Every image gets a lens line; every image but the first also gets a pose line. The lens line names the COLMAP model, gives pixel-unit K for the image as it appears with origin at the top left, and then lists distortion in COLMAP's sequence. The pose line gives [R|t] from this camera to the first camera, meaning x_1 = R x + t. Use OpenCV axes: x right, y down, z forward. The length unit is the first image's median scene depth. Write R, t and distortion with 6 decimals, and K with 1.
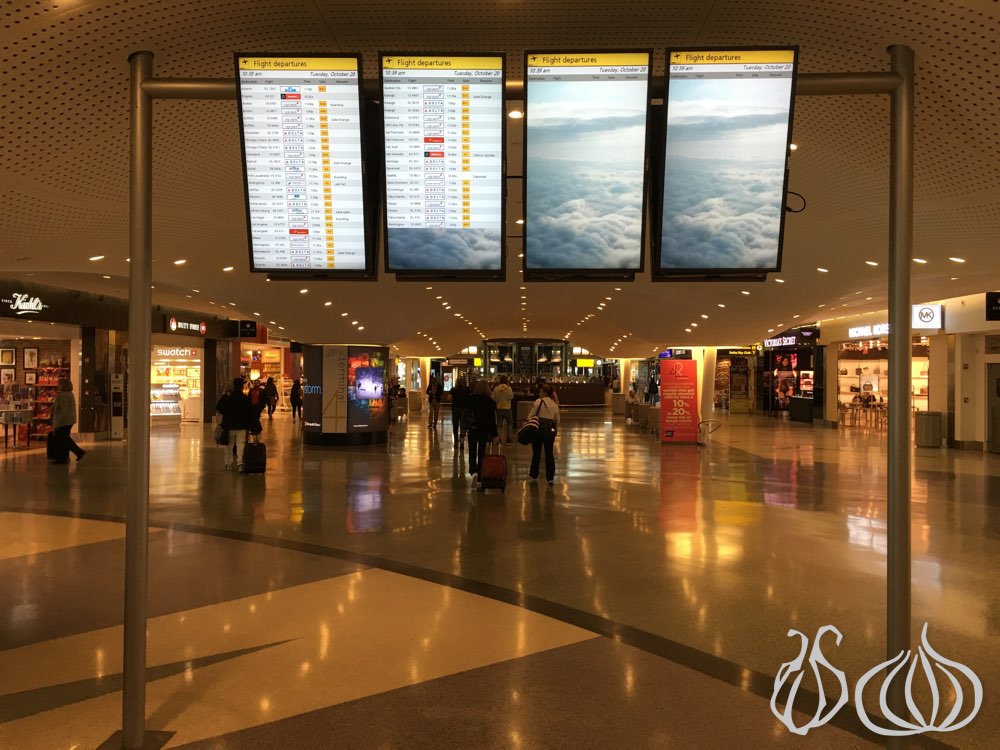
lens RADIAL K [[839.4, 0, 499.1], [0, 839.4, 371.9], [0, 0, 1]] dist [0.015543, -0.009893]
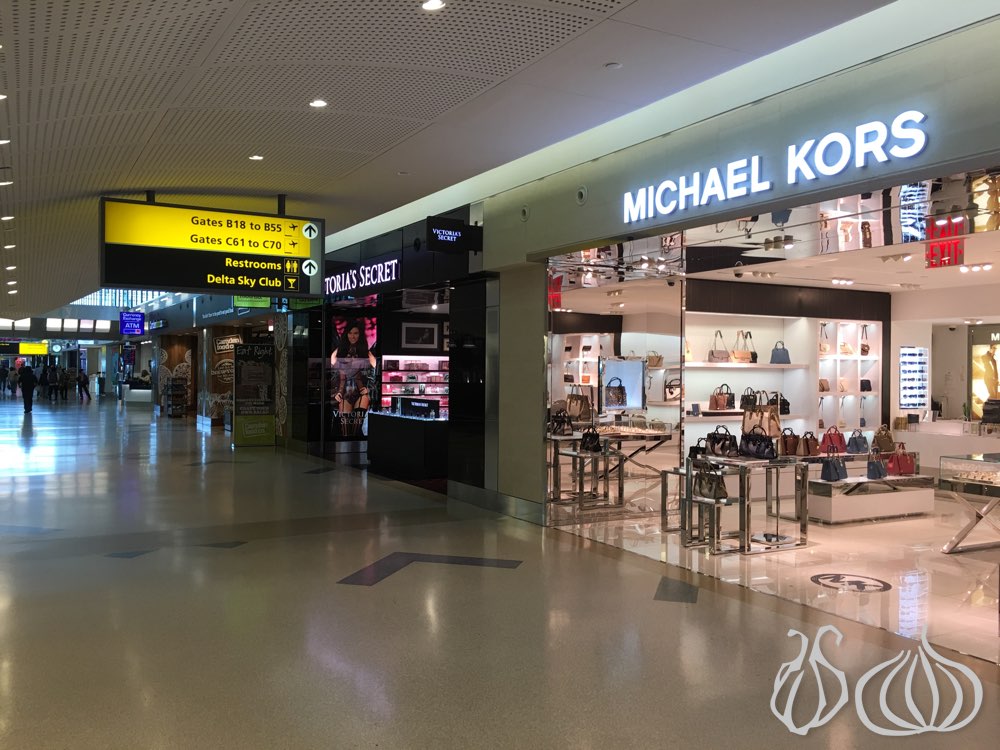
lens RADIAL K [[839.4, 0, 498.2], [0, 839.4, 372.1], [0, 0, 1]] dist [0.015543, -0.009893]
pose [[0.854633, 0.000298, 0.519233, 0.167742], [-0.003945, 0.999975, 0.005920, 0.005385], [-0.519218, -0.007107, 0.854612, 0.561906]]
